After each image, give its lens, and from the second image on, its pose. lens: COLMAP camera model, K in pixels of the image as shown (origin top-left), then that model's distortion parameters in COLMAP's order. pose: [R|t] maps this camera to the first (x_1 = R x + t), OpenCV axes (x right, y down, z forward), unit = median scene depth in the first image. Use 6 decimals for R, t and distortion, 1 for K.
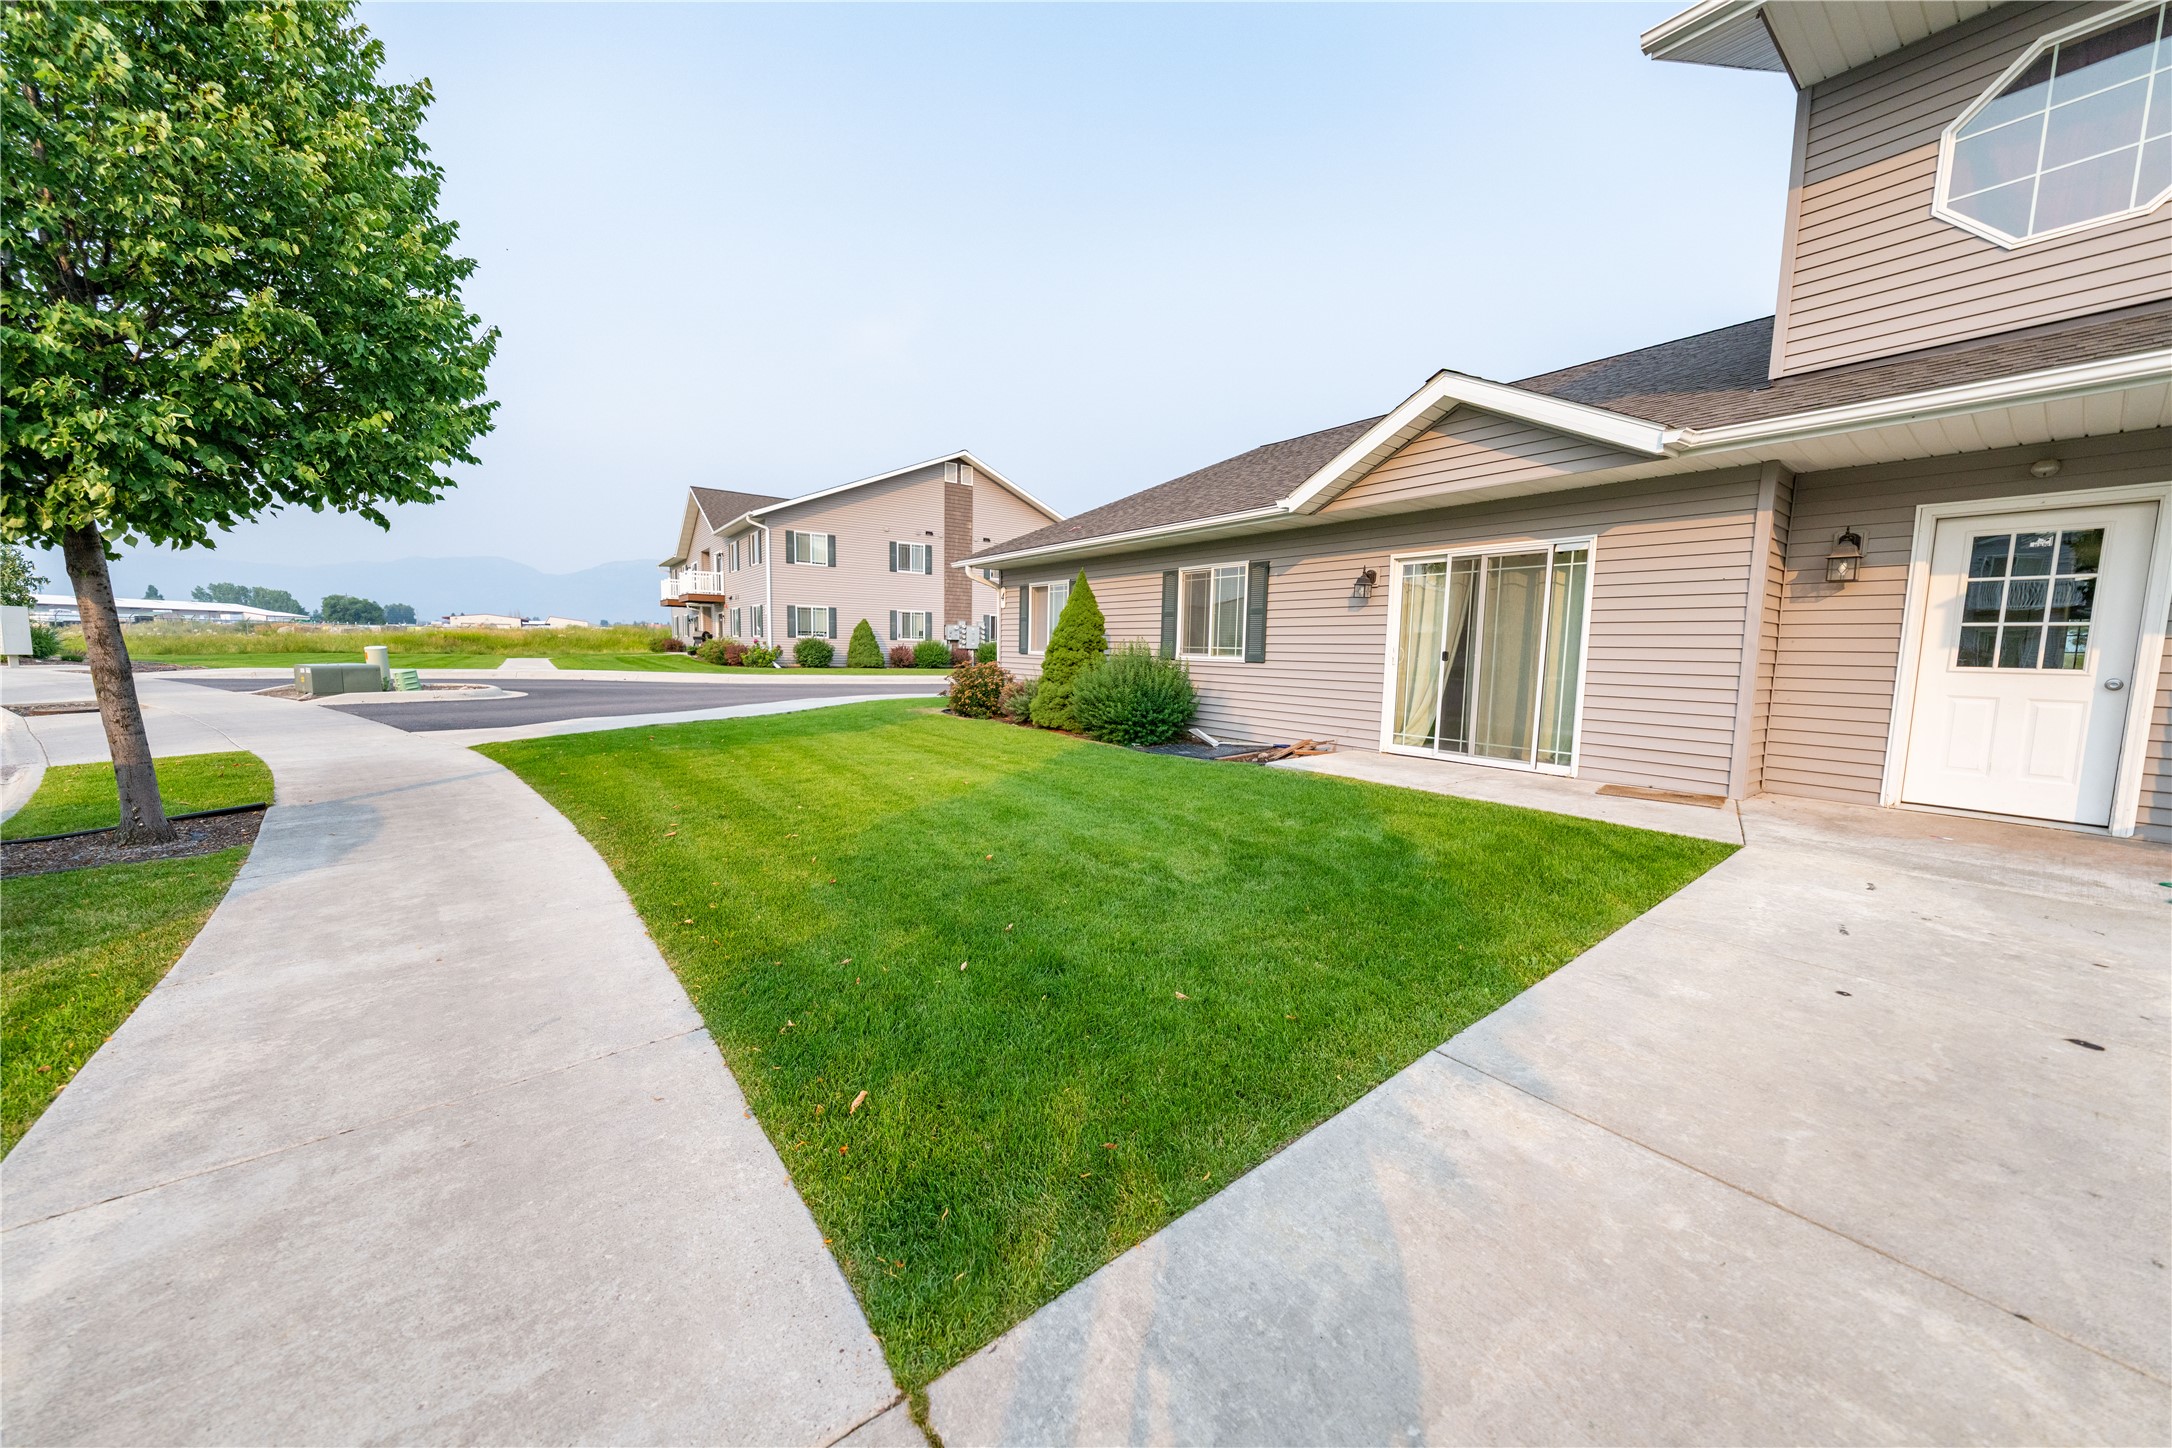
lens RADIAL K [[743.8, 0, 1075.2], [0, 743.8, 725.3], [0, 0, 1]] dist [-0.000272, -0.000424]
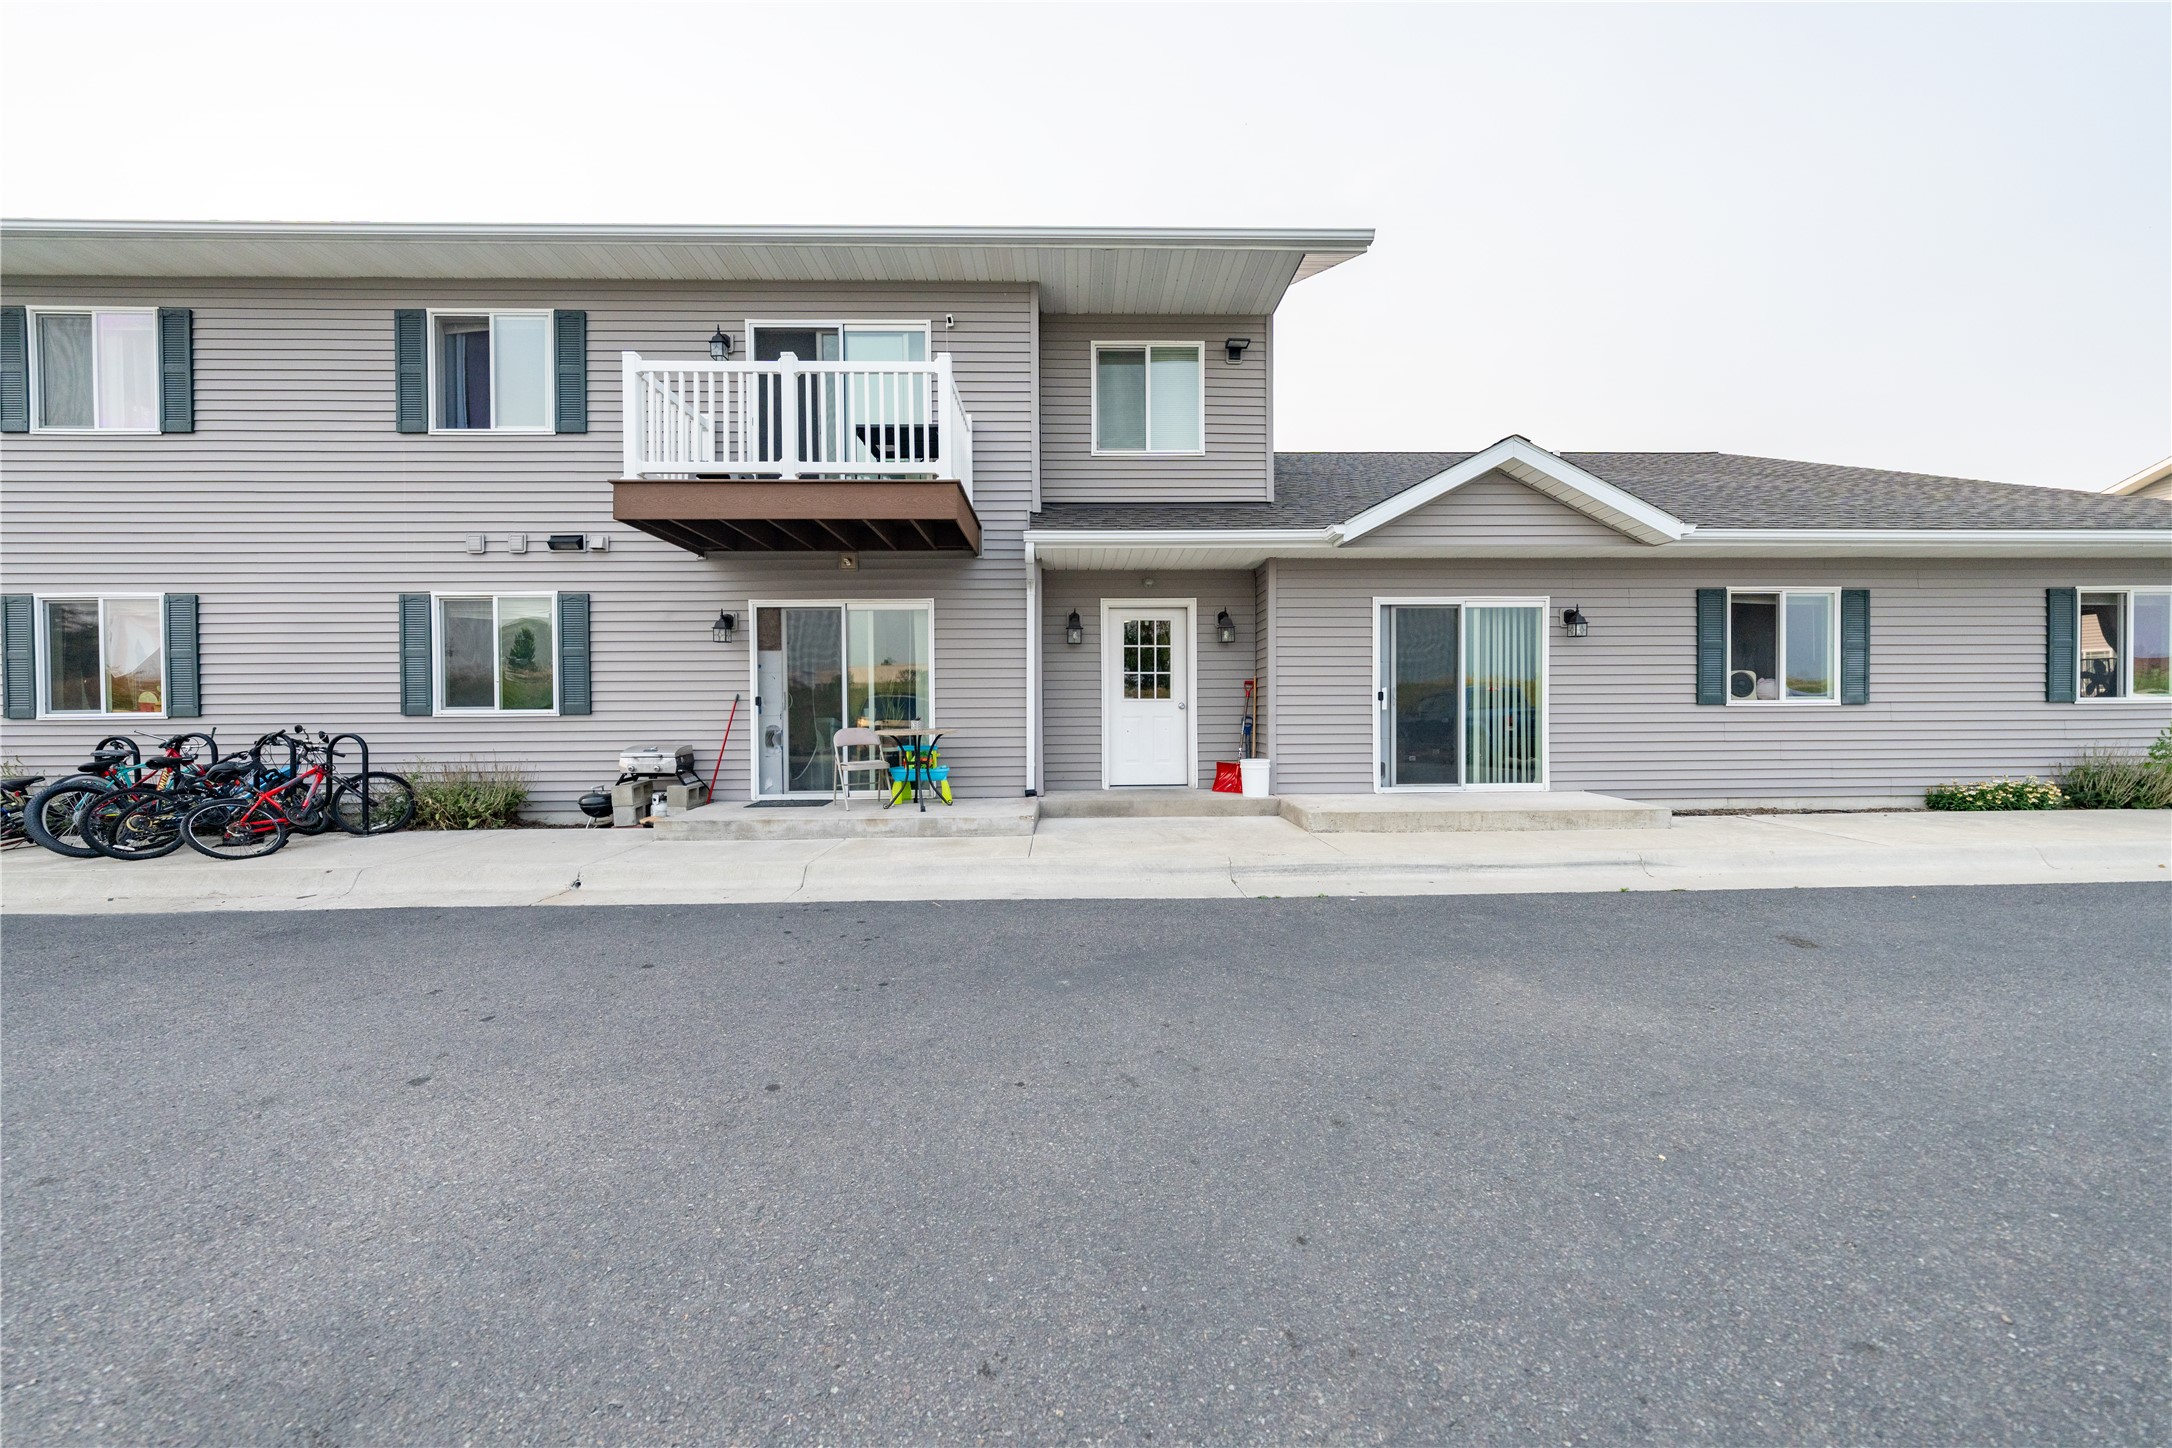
lens RADIAL K [[707.6, 0, 1171.3], [0, 707.6, 699.8], [0, 0, 1]] dist [0.007188, -0.000205]
pose [[0.570419, -0.026945, 0.820912, -0.171700], [0.103419, 0.993863, -0.039240, -0.028732], [-0.814817, 0.107281, 0.569705, 0.234072]]
